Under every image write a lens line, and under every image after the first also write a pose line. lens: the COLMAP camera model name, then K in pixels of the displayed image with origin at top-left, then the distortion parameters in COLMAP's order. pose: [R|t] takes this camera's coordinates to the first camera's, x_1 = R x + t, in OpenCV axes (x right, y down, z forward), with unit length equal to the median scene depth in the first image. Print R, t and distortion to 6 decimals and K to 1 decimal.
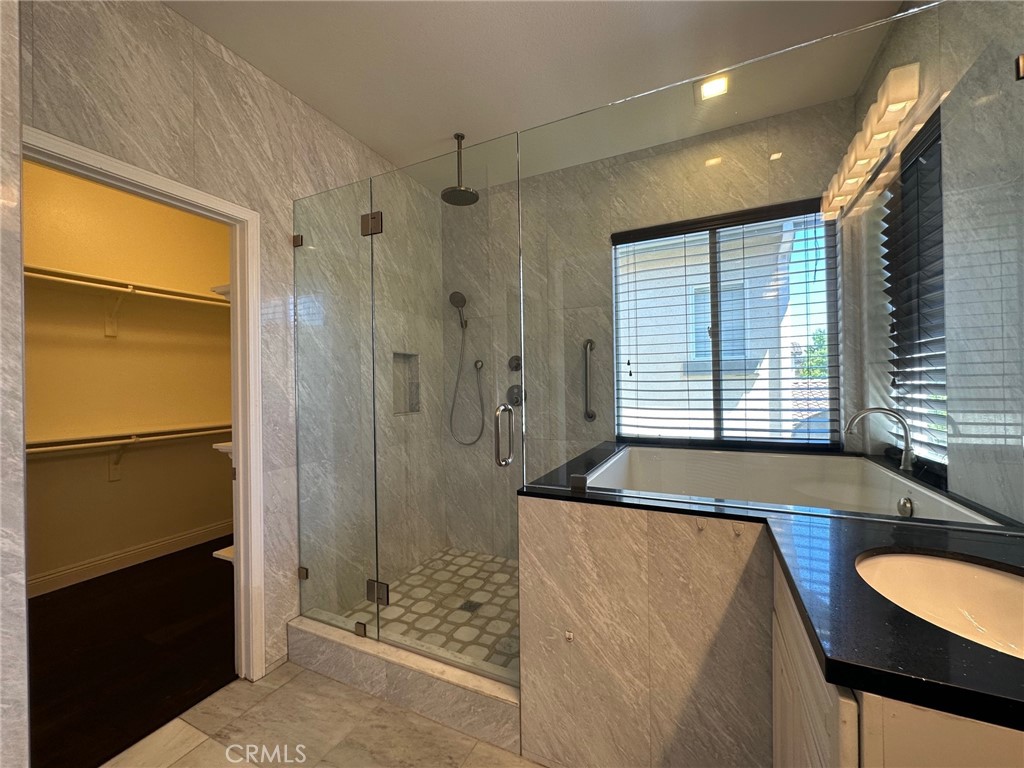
lens RADIAL K [[410.0, 0, 518.2], [0, 410.0, 381.8], [0, 0, 1]] dist [-0.003542, 0.000554]
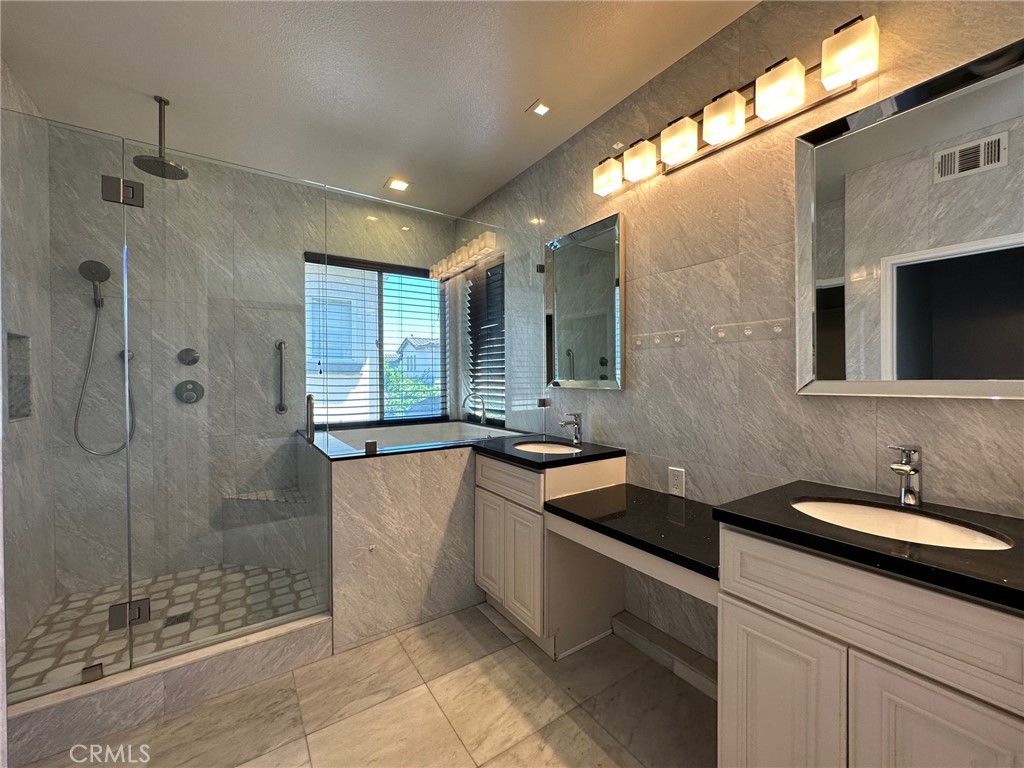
lens RADIAL K [[410.0, 0, 514.4], [0, 410.0, 380.9], [0, 0, 1]] dist [-0.003542, 0.000554]
pose [[0.501313, 0.009685, 0.865212, -0.534534], [-0.008623, 0.999944, -0.006197, 0.010473], [-0.865223, -0.004355, 0.501368, -0.114718]]
